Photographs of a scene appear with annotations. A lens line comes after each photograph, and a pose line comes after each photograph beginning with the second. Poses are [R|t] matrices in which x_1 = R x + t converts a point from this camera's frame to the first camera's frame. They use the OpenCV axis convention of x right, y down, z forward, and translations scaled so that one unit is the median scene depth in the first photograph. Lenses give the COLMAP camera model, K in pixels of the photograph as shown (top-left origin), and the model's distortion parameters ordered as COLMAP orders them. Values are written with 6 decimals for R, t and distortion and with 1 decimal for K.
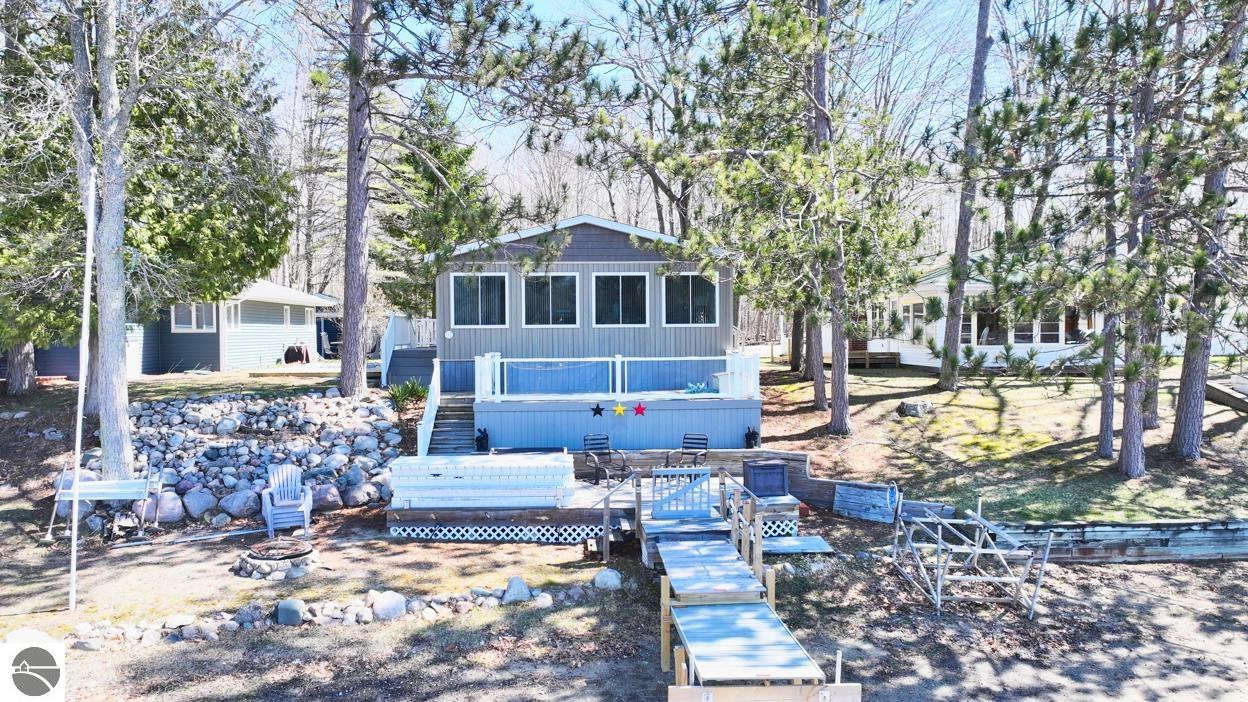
lens RADIAL K [[875.5, 0, 624.7], [0, 875.5, 357.3], [0, 0, 1]] dist [-0.001687, 0.000888]
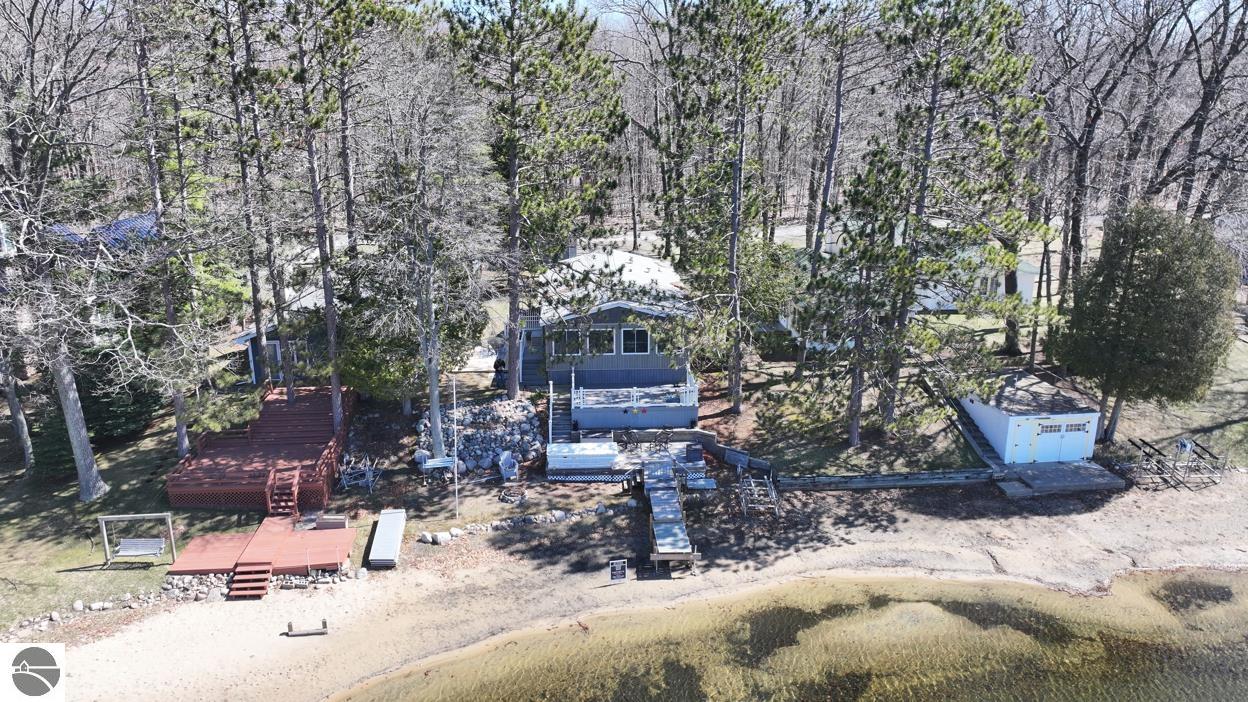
lens RADIAL K [[875.5, 0, 623.8], [0, 875.5, 347.1], [0, 0, 1]] dist [-0.001687, 0.000888]
pose [[0.999972, 0.004443, -0.006065, -0.029354], [-0.002619, 0.962028, 0.272940, -0.934110], [0.007048, -0.272916, 0.962012, -1.476596]]
